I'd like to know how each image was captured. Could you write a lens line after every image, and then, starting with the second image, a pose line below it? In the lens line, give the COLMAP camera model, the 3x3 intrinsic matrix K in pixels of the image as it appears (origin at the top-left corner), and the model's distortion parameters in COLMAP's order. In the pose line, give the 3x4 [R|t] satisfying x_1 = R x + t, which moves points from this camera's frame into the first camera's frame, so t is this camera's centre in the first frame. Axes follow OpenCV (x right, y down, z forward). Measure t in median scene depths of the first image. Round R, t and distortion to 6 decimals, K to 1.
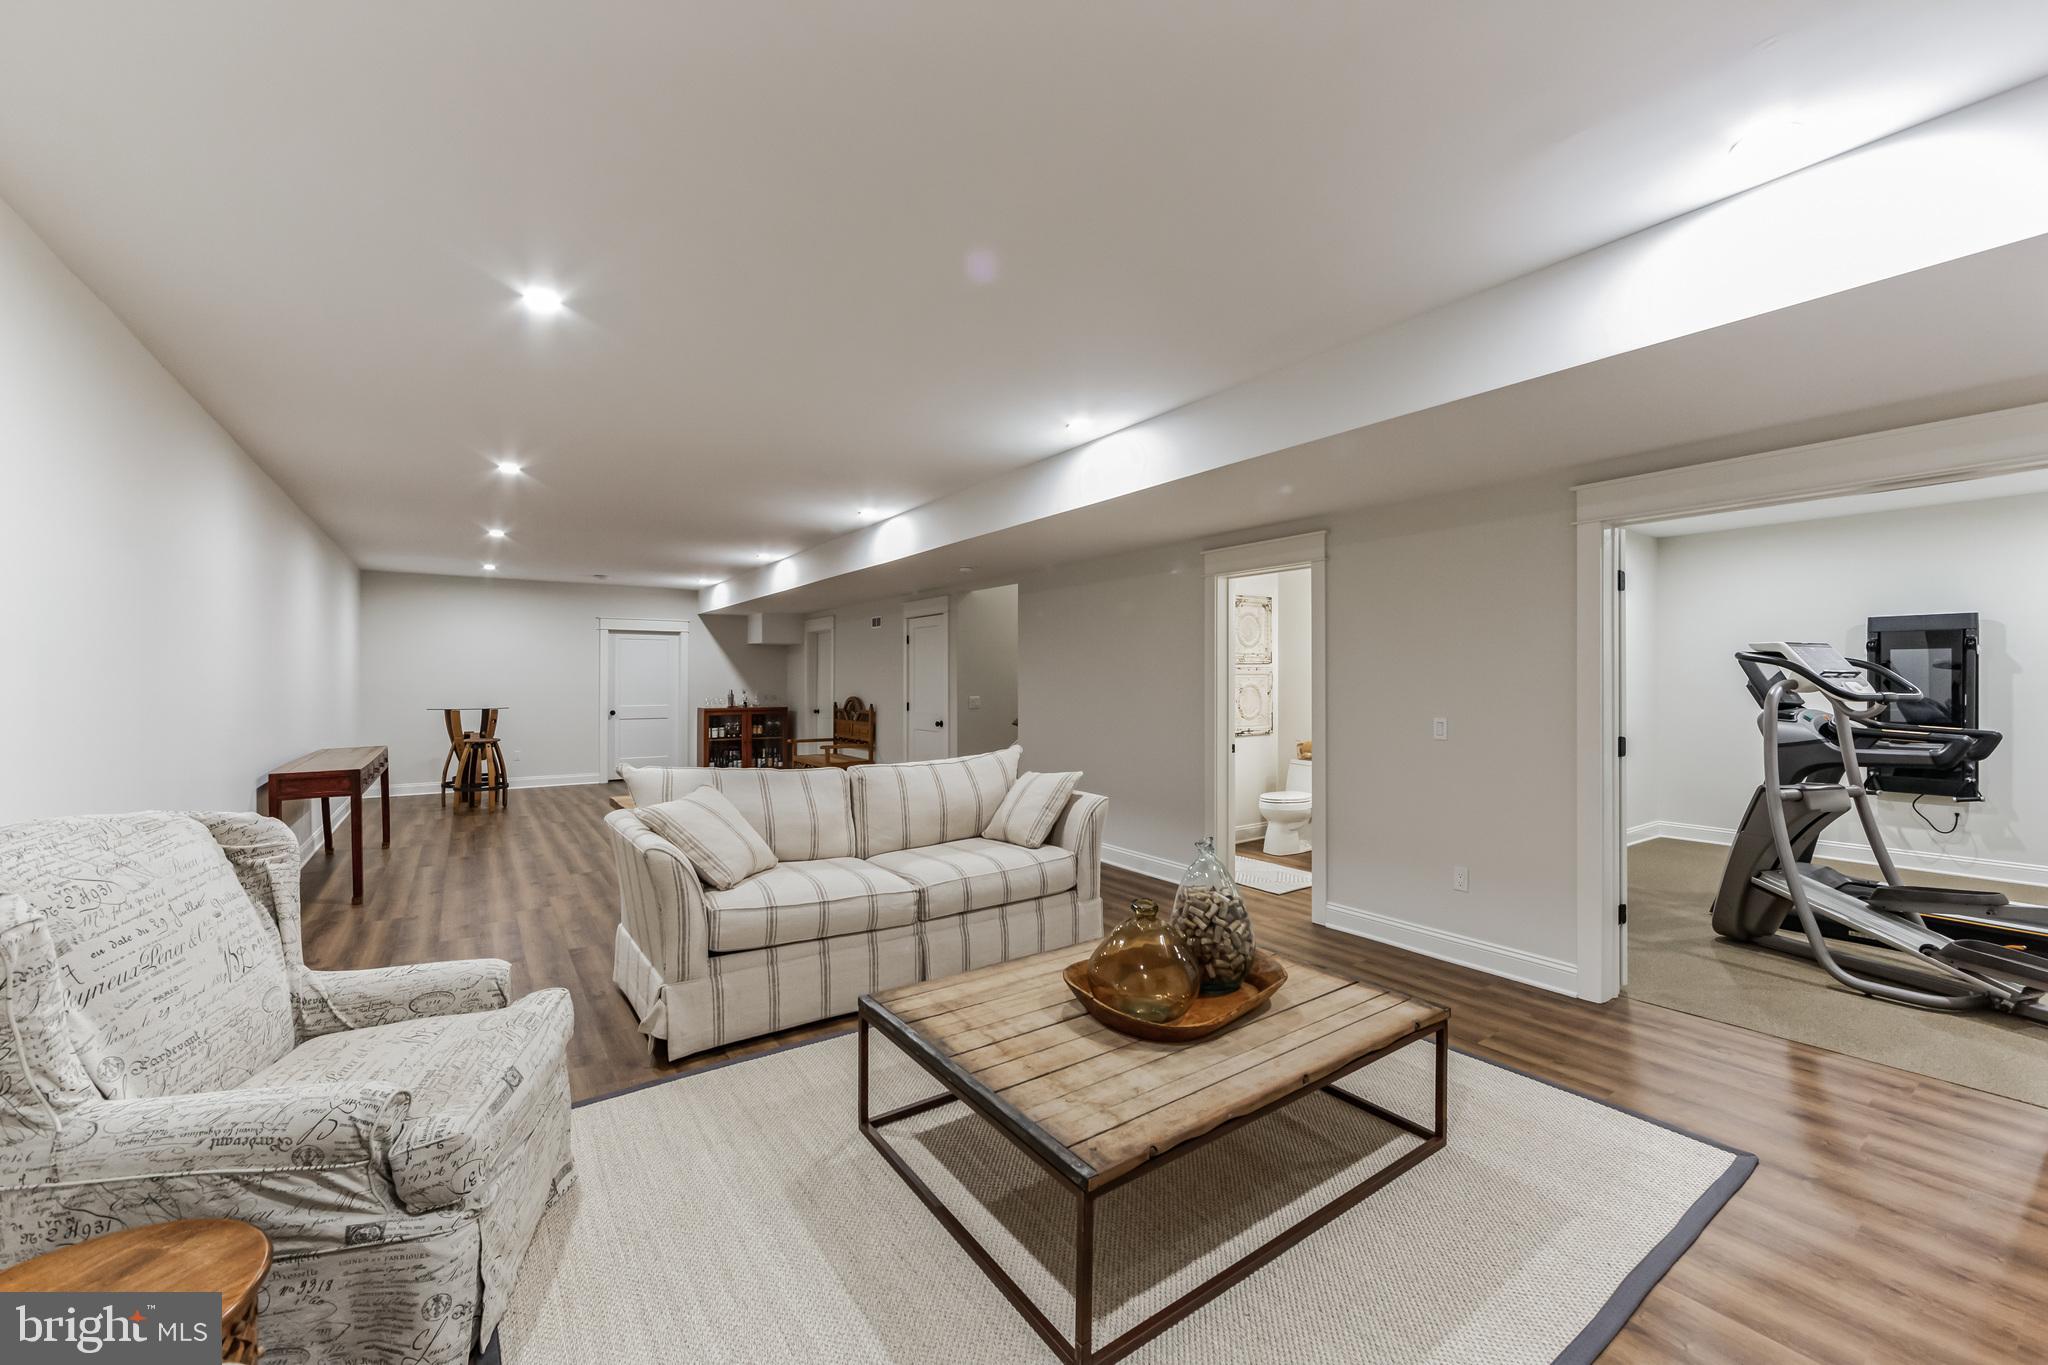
lens RADIAL K [[805.4, 0, 1022.0], [0, 805.4, 678.2], [0, 0, 1]] dist [-0.003317, -0.000307]
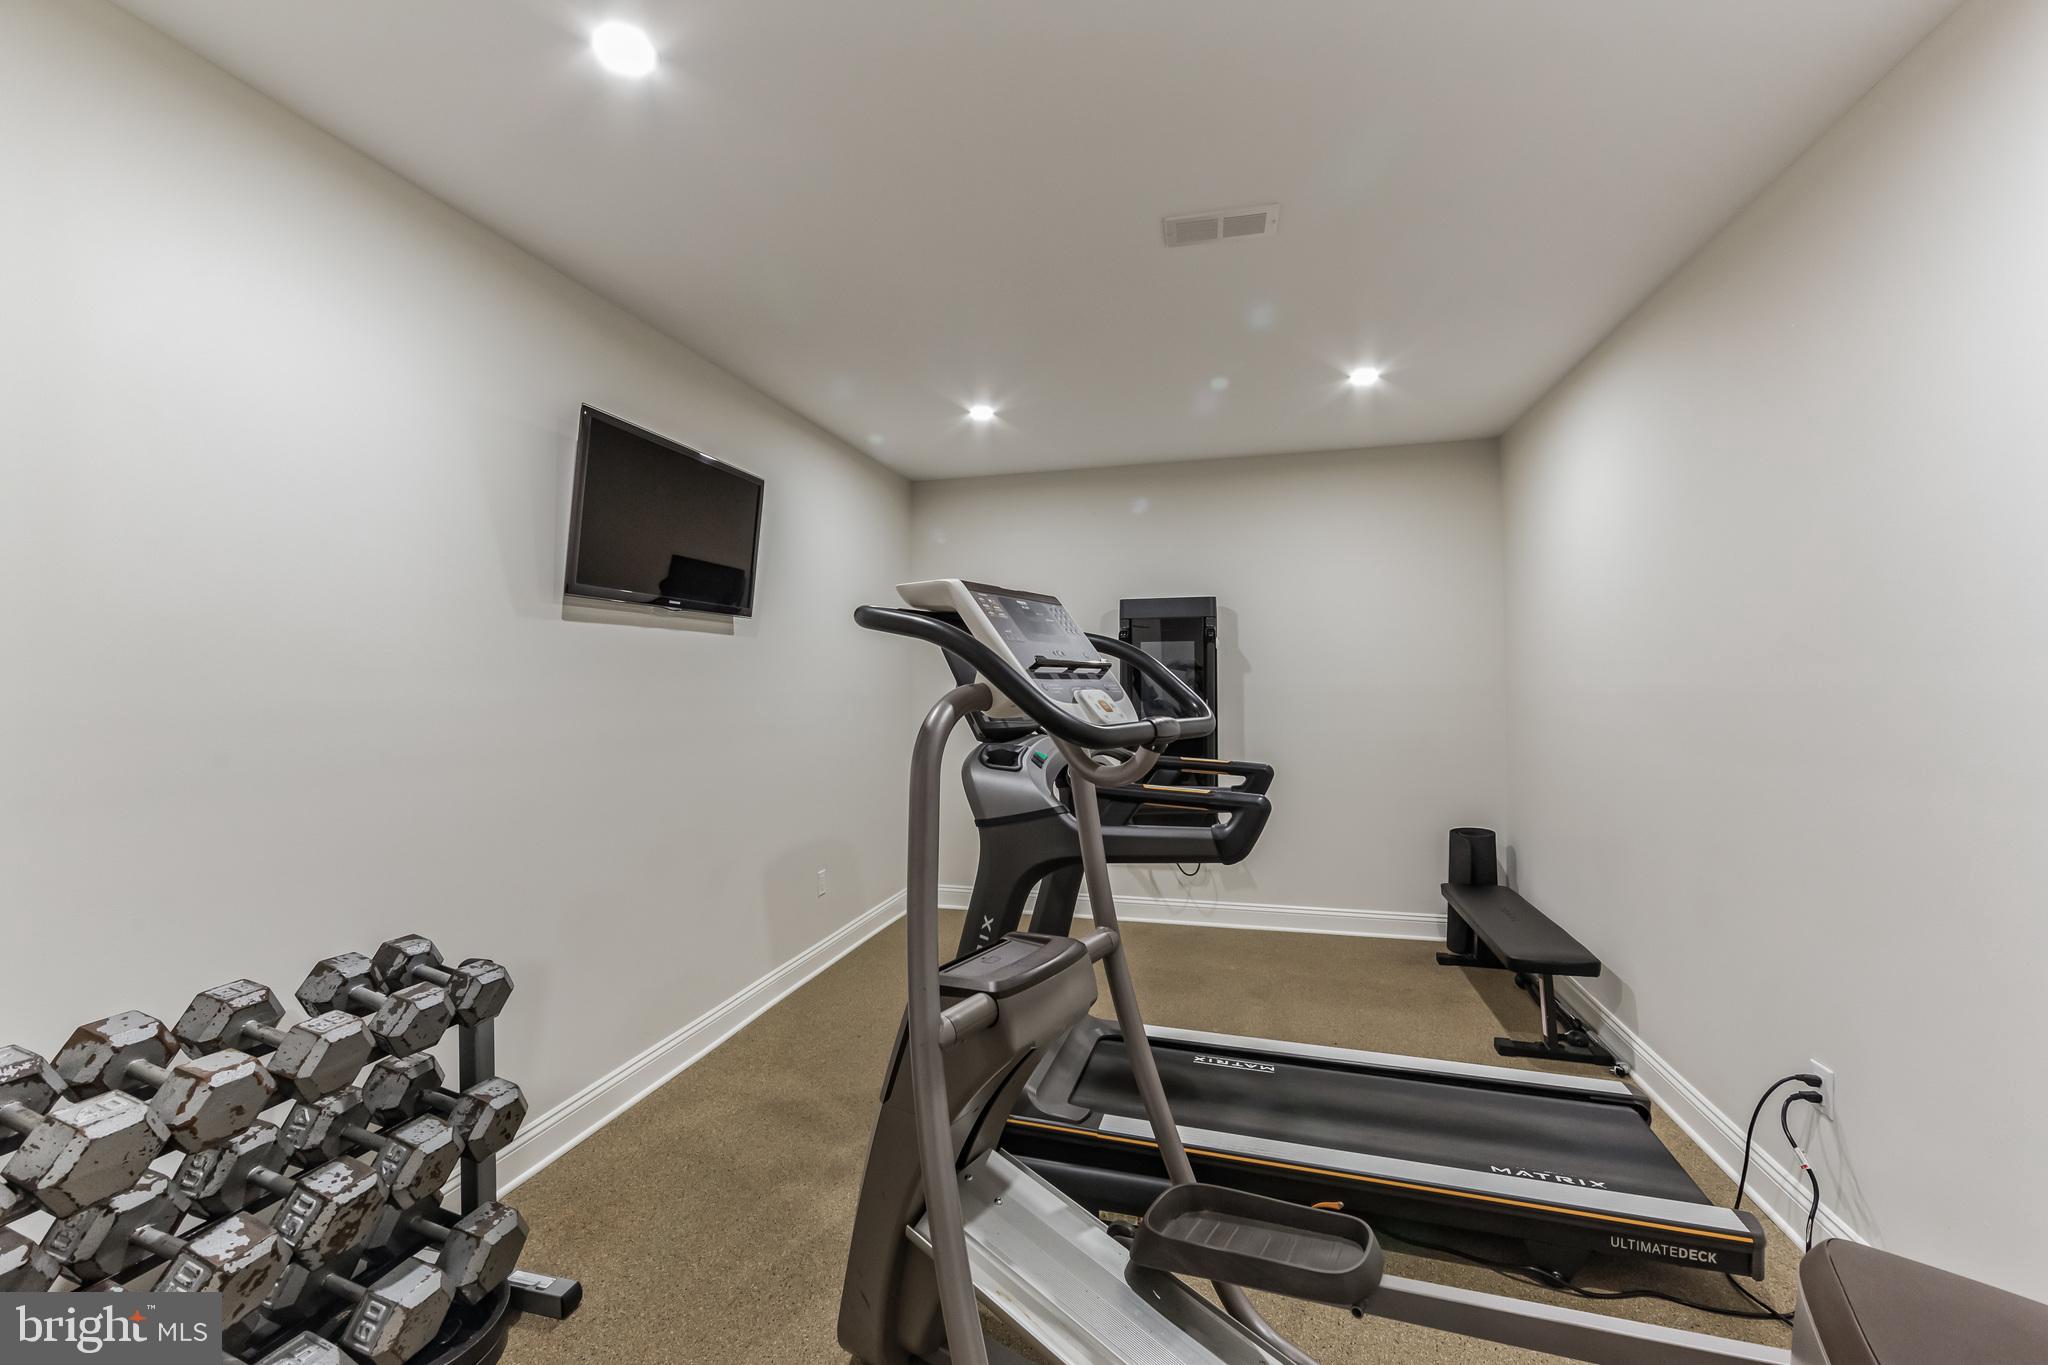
lens RADIAL K [[805.4, 0, 1017.3], [0, 805.4, 681.7], [0, 0, 1]] dist [-0.003317, -0.000307]
pose [[0.774443, -0.006529, 0.632610, 0.651514], [0.007039, 0.999974, 0.001704, 0.000288], [-0.632605, 0.003133, 0.774469, 0.618729]]
